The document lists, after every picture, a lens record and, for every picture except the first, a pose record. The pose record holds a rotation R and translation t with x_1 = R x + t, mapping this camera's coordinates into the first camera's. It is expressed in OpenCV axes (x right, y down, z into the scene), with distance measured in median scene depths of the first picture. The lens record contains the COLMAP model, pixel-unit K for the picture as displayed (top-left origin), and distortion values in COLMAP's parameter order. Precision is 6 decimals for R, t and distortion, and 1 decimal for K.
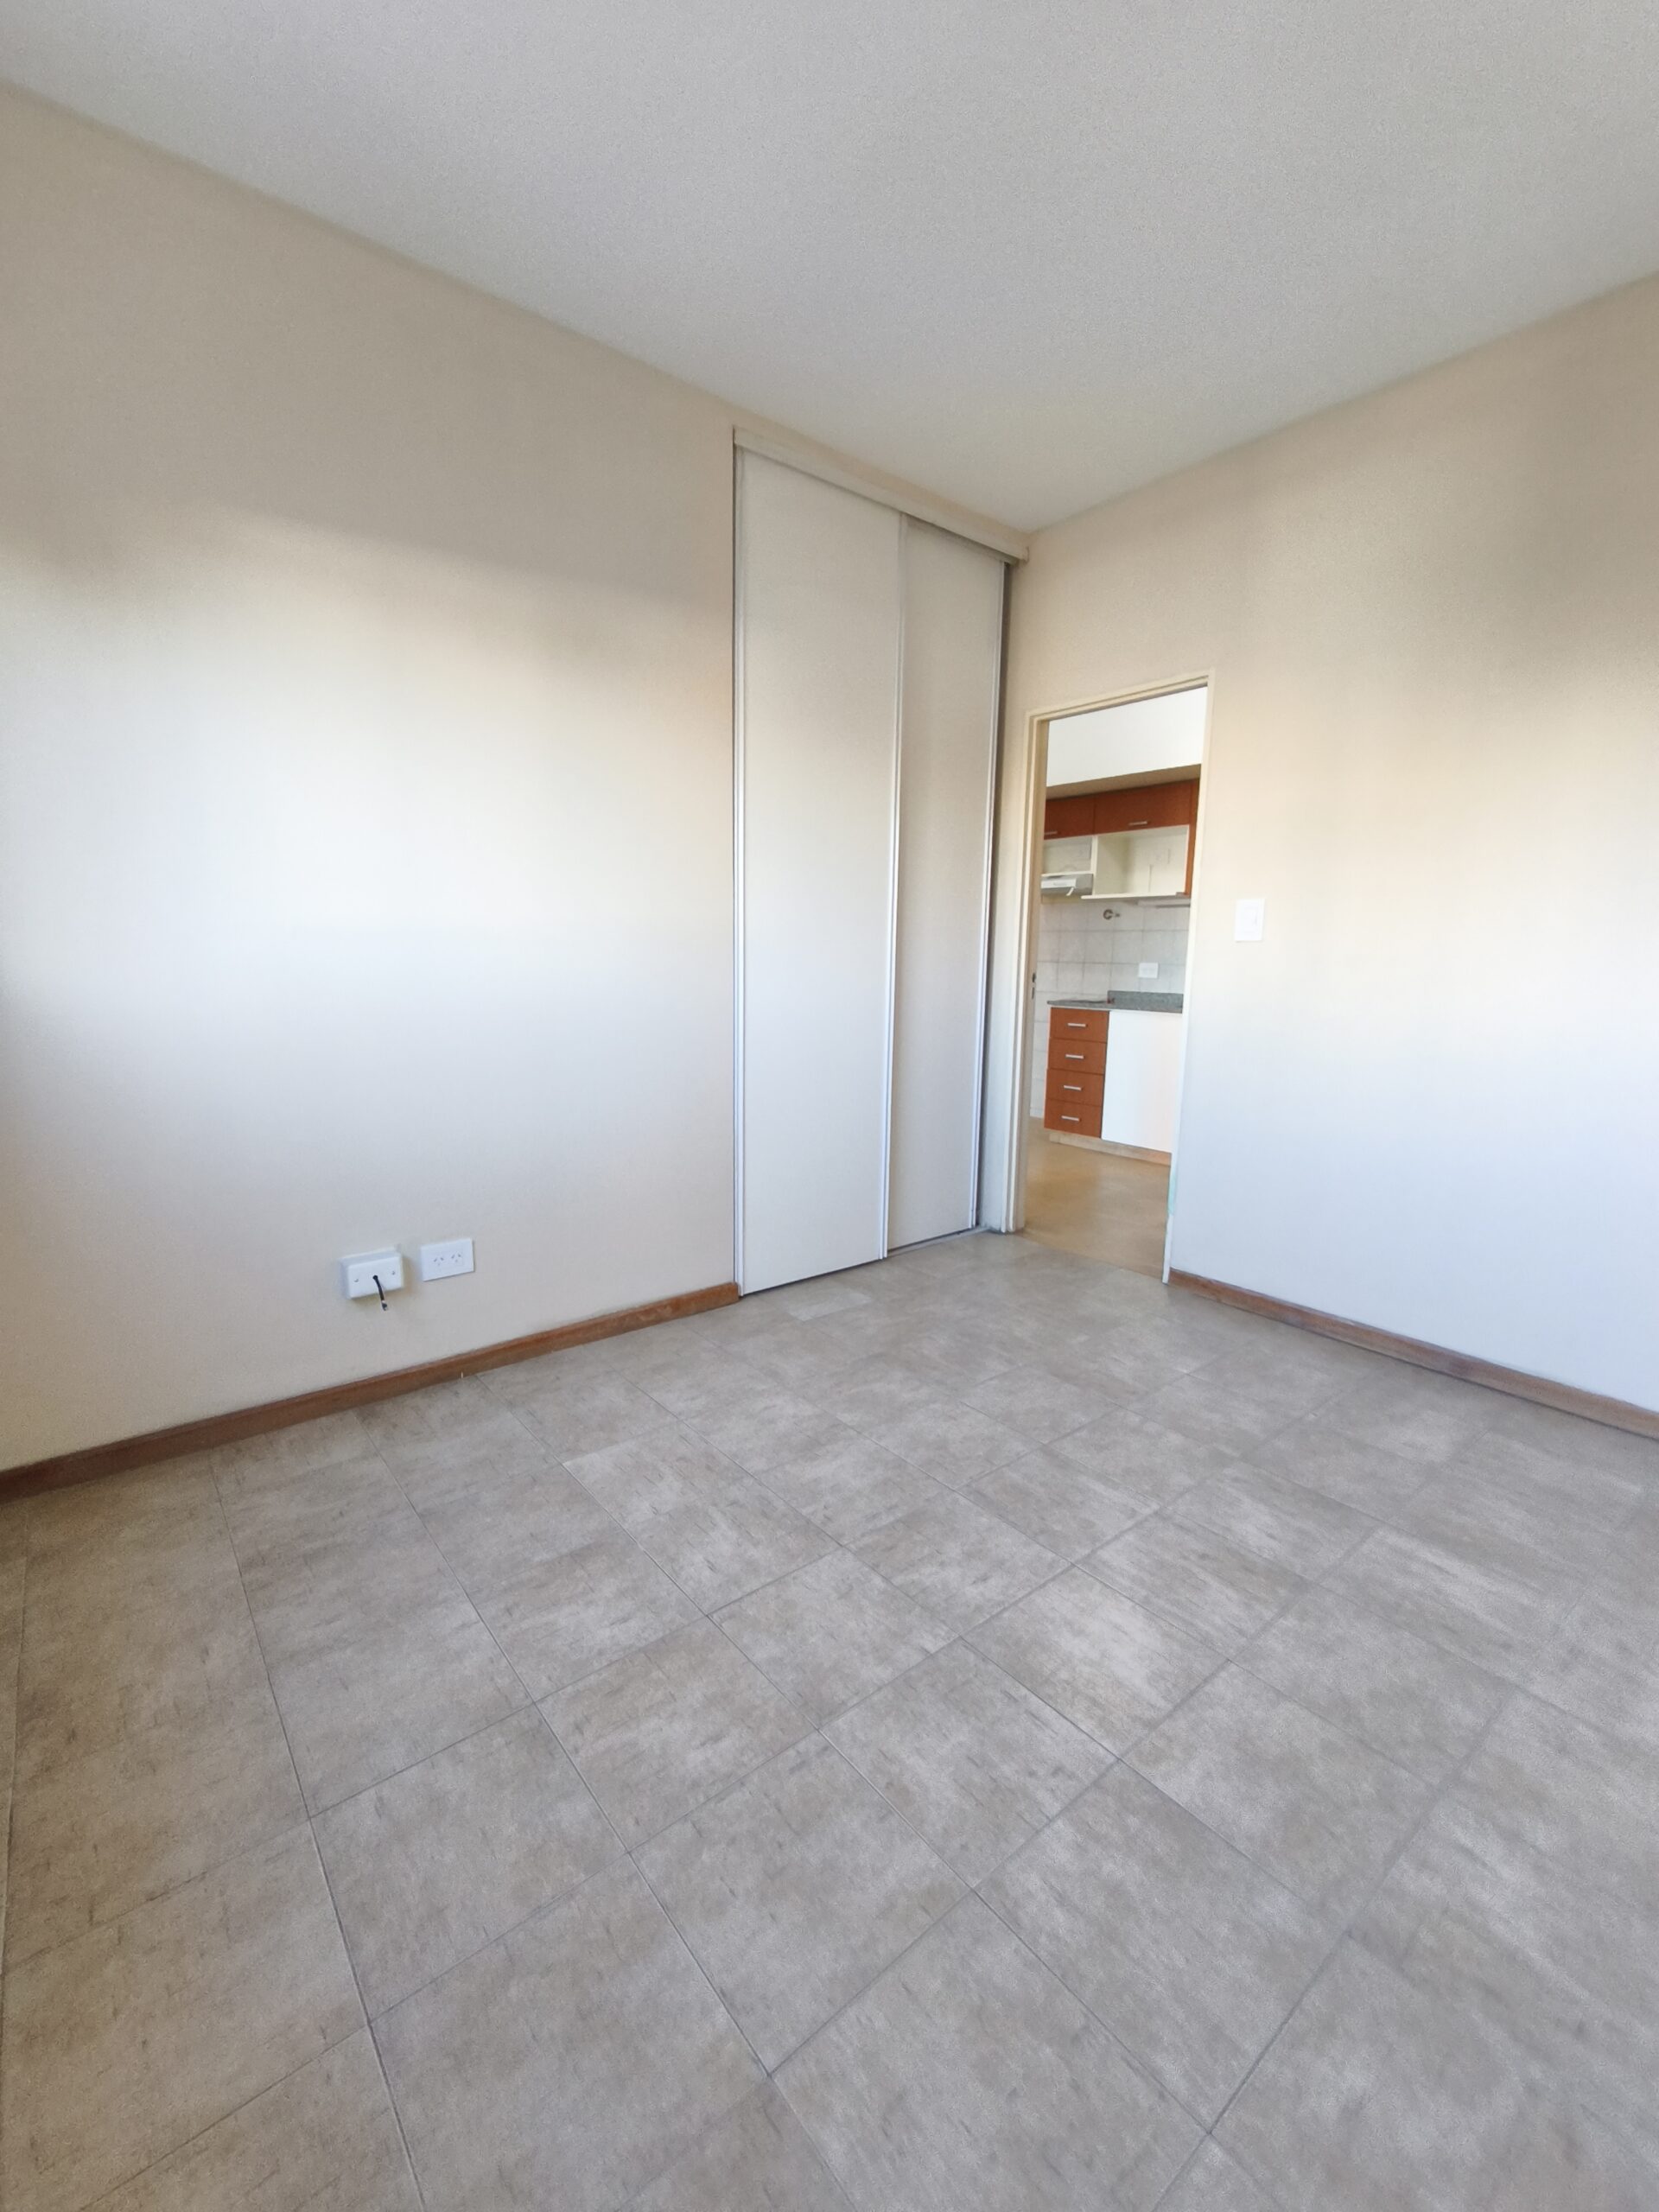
lens RADIAL K [[931.1, 0, 829.5], [0, 931.1, 1106.0], [0, 0, 1]] dist [-0.002815, -0.000579]
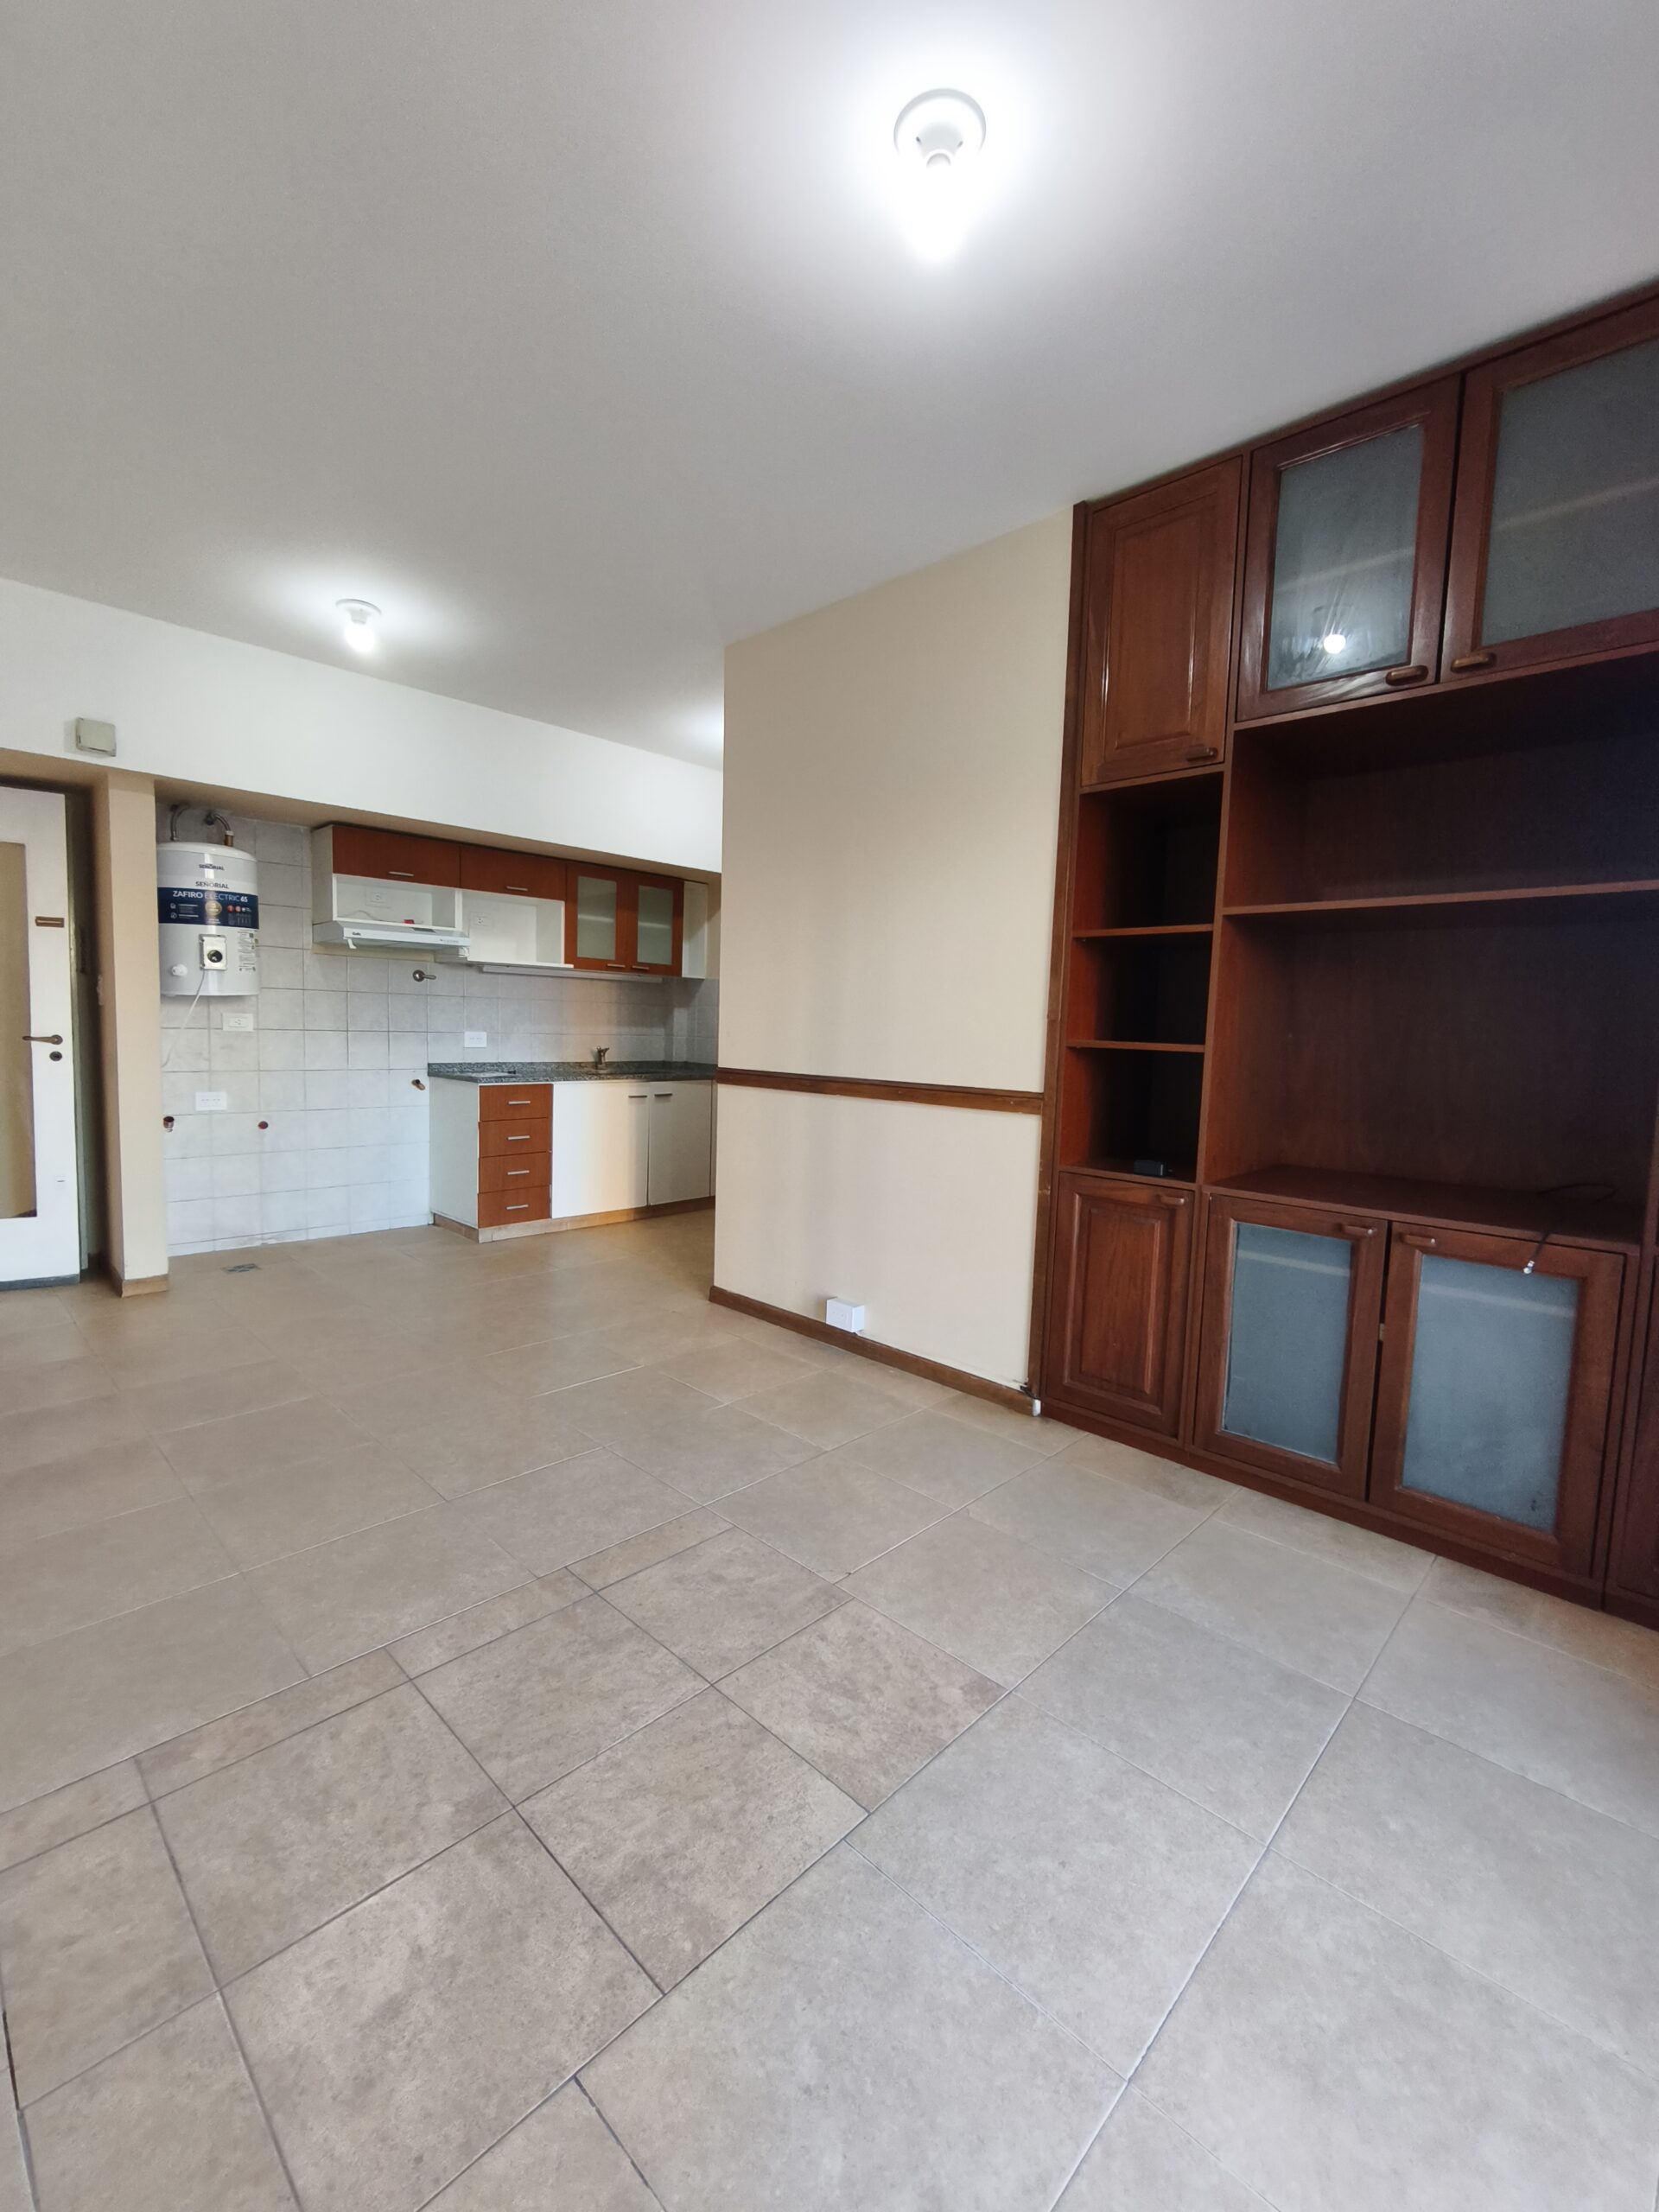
lens RADIAL K [[931.1, 0, 829.5], [0, 931.1, 1106.0], [0, 0, 1]] dist [-0.002815, -0.000579]
pose [[-0.116574, -0.100282, 0.988106, -0.667220], [0.127632, 0.985128, 0.115038, -0.149897], [-0.984947, 0.139524, -0.102041, 0.796259]]
